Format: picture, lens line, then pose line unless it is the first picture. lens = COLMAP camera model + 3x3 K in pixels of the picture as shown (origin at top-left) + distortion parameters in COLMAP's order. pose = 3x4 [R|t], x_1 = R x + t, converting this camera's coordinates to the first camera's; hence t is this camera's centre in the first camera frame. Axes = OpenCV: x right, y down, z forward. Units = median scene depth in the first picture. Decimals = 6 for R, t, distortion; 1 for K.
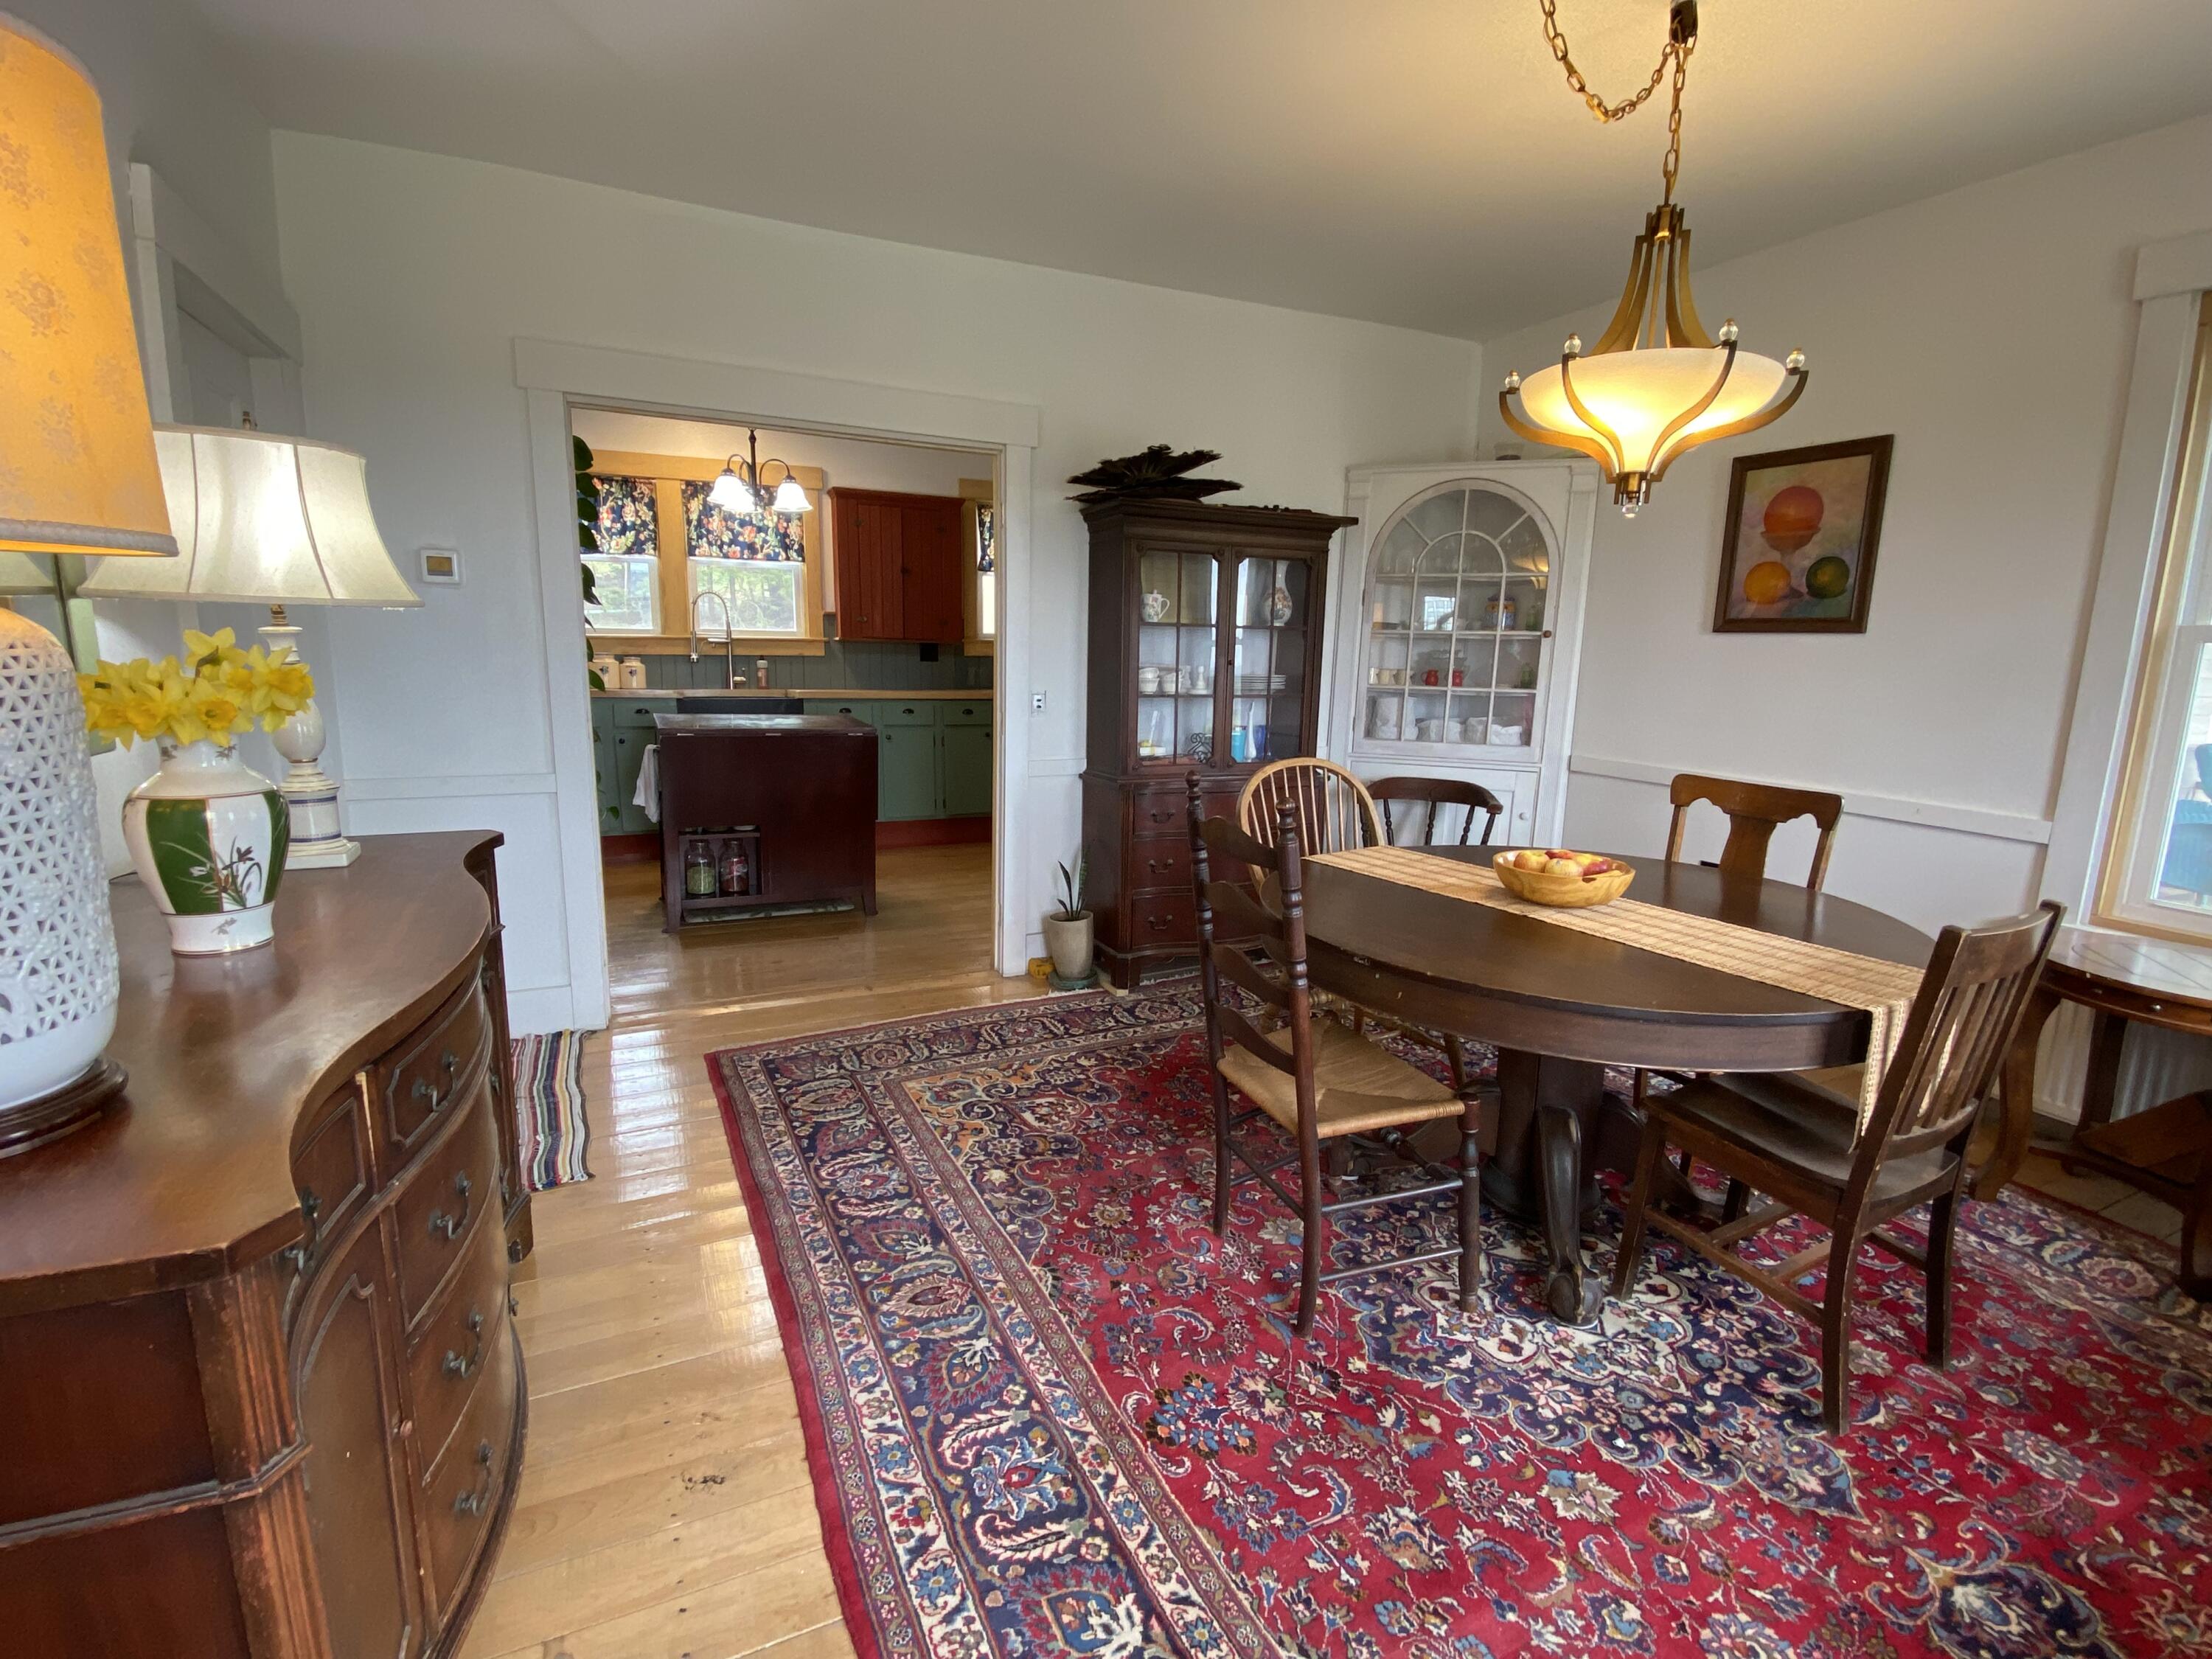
lens RADIAL K [[1035.5, 0, 1103.5], [0, 1035.5, 832.2], [0, 0, 1]] dist [0.000695, 0.000003]
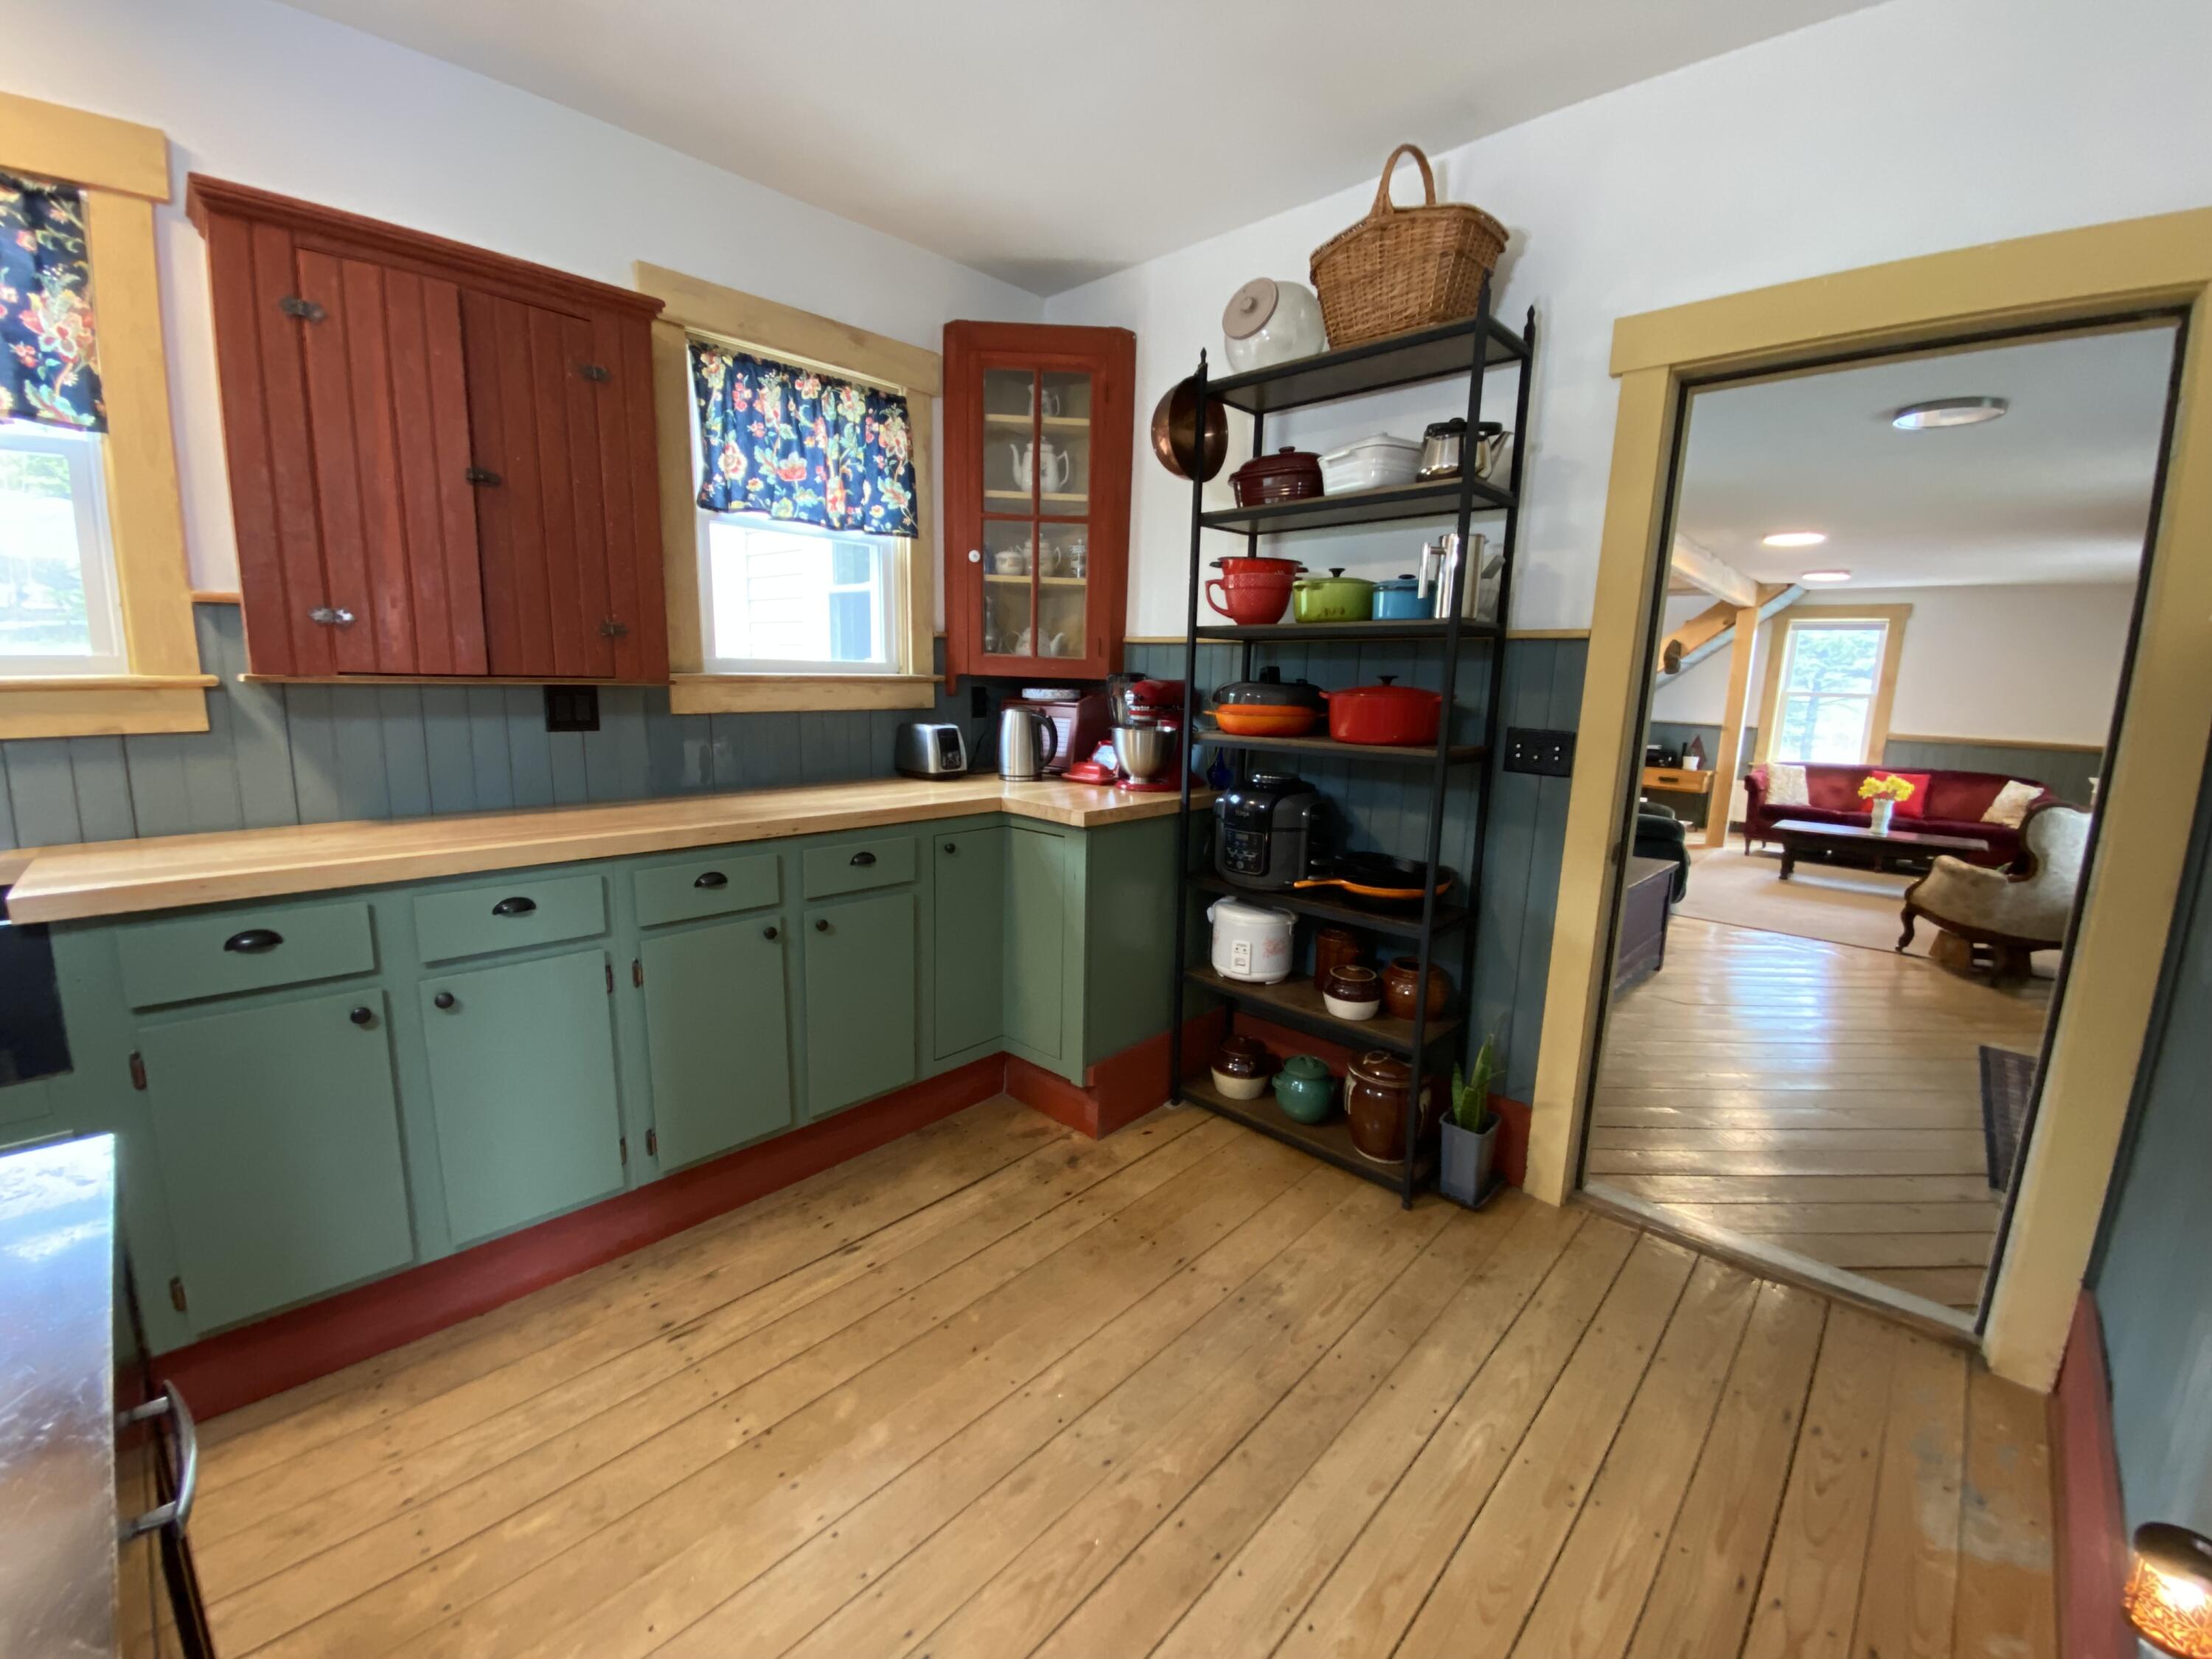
lens RADIAL K [[905.1, 0, 1108.3], [0, 905.1, 821.6], [0, 0, 1]] dist [-0.016335, -0.000293]
pose [[0.930998, -0.059771, 0.360099, -0.108590], [0.062127, 0.998056, 0.005038, -0.123956], [-0.359699, 0.017681, 0.932901, 0.631647]]
